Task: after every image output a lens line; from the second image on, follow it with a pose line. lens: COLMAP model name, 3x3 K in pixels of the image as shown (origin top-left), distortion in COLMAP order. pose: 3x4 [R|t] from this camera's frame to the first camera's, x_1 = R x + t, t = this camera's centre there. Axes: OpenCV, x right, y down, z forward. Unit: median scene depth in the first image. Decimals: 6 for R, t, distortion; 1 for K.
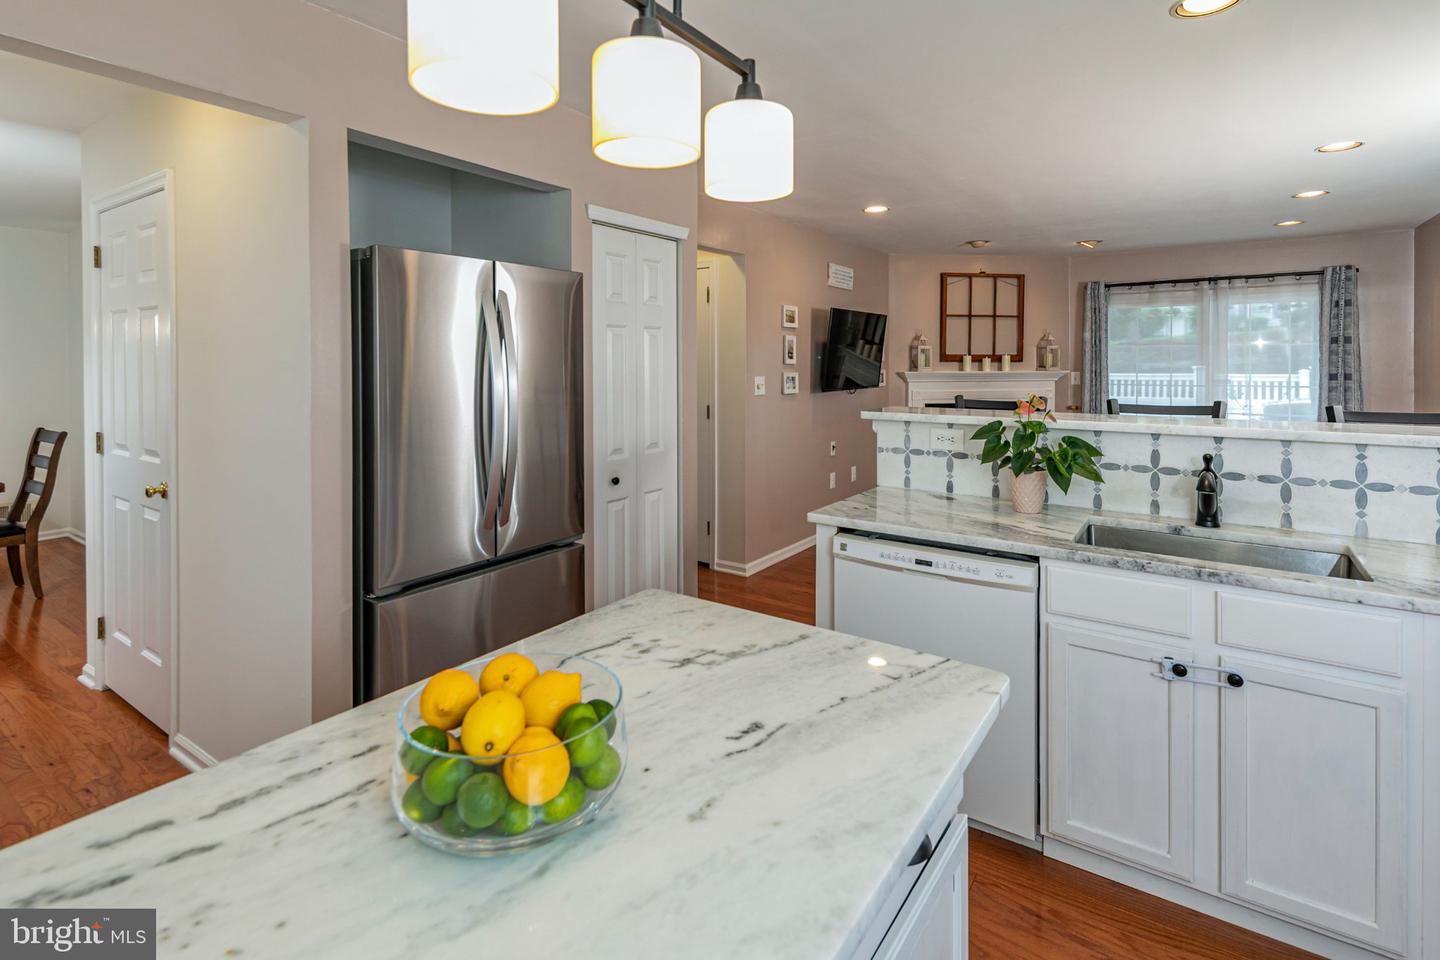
lens RADIAL K [[718.4, 0, 683.1], [0, 718.4, 371.5], [0, 0, 1]] dist [0.001175, 0.000575]
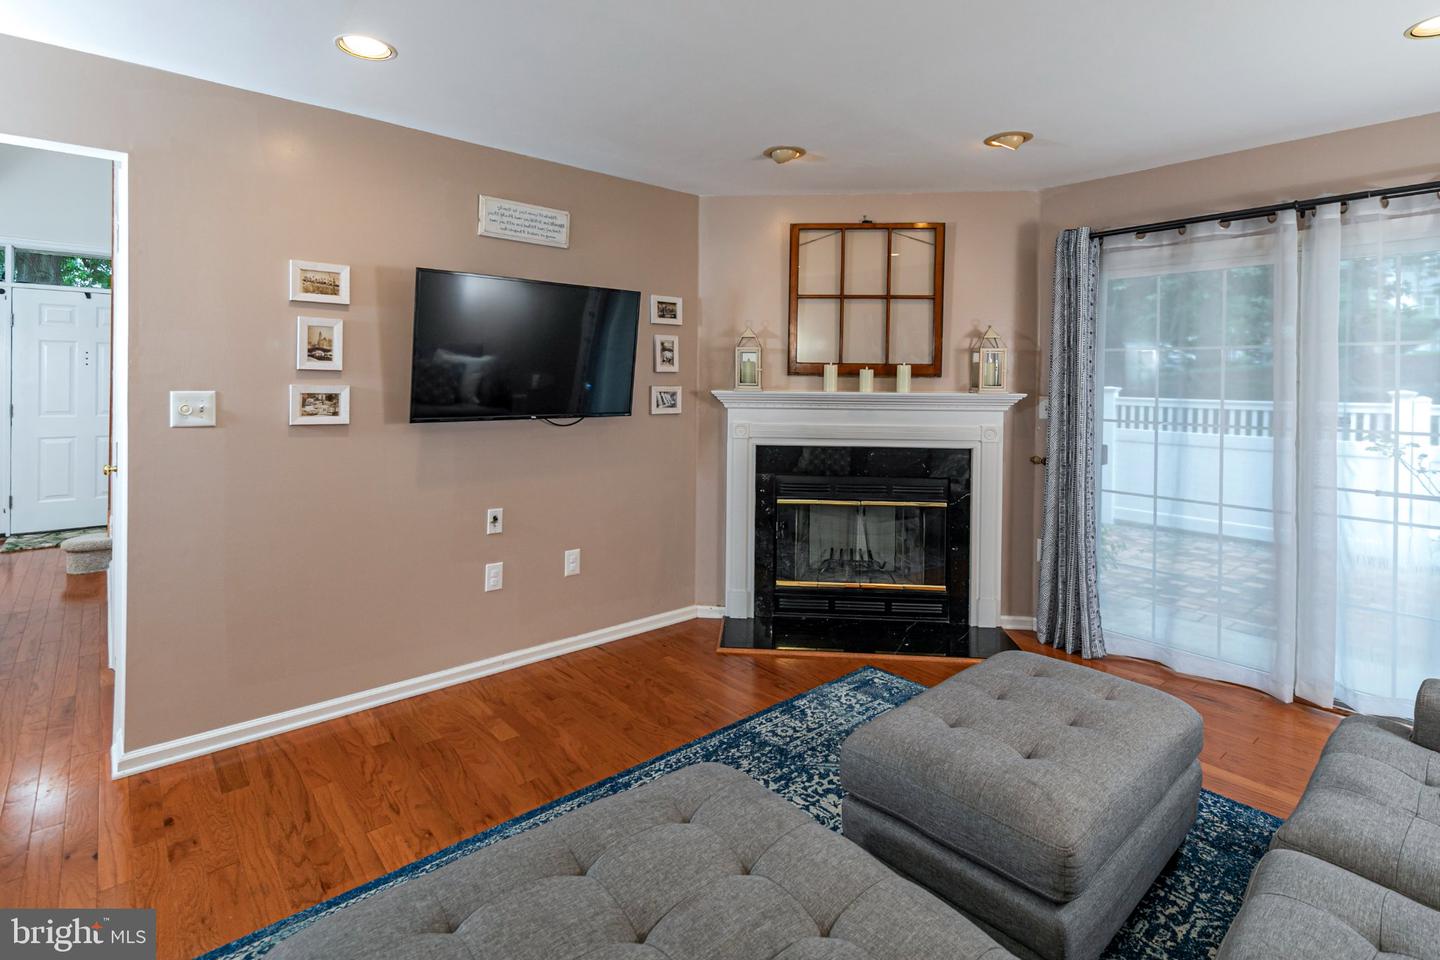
lens RADIAL K [[684.3, 0, 712.5], [0, 684.3, 388.1], [0, 0, 1]] dist [0.003124, 0.000249]
pose [[0.971882, 0.016875, -0.234865, 0.430818], [-0.017042, 0.999854, 0.001319, -0.002144], [0.234853, 0.002720, 0.972027, 0.436106]]
